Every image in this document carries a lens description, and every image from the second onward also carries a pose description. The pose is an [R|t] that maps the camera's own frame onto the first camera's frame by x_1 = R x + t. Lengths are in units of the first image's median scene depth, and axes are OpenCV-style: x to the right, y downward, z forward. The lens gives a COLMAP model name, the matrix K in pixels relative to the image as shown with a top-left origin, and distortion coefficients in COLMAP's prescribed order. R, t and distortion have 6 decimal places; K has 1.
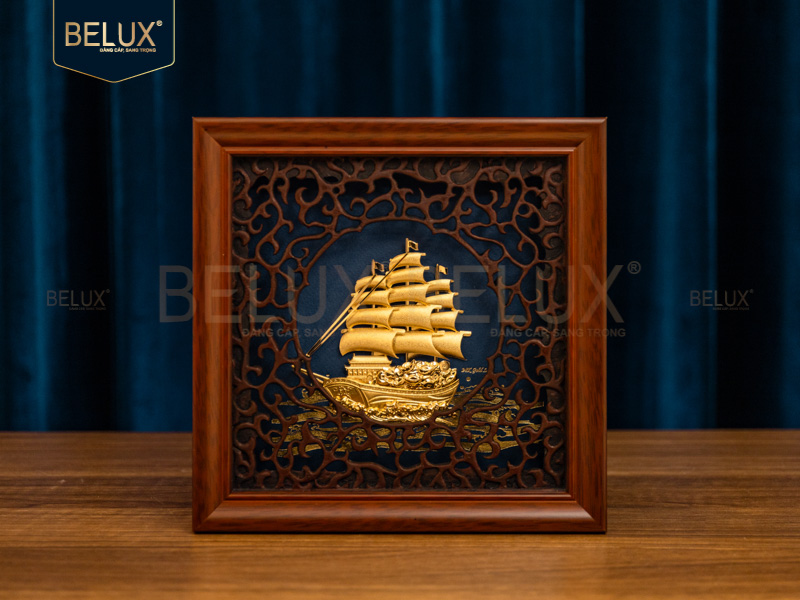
lens RADIAL K [[1811.9, 0, 381.2], [0, 1811.9, 261.4], [0, 0, 1]] dist [-0.019992, 0.000000]
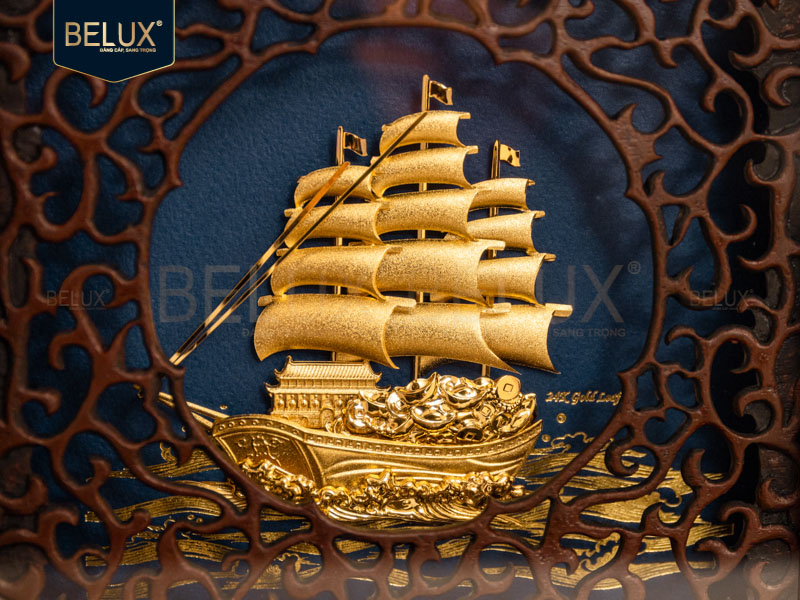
lens RADIAL K [[1811.9, 0, 401.7], [0, 1811.9, 295.1], [0, 0, 1]] dist [-0.019992, 0.000000]
pose [[0.994891, 0.011643, 0.100284, -0.031452], [-0.018453, 0.997566, 0.067246, 0.009333], [-0.099257, -0.068753, 0.992684, 0.601974]]
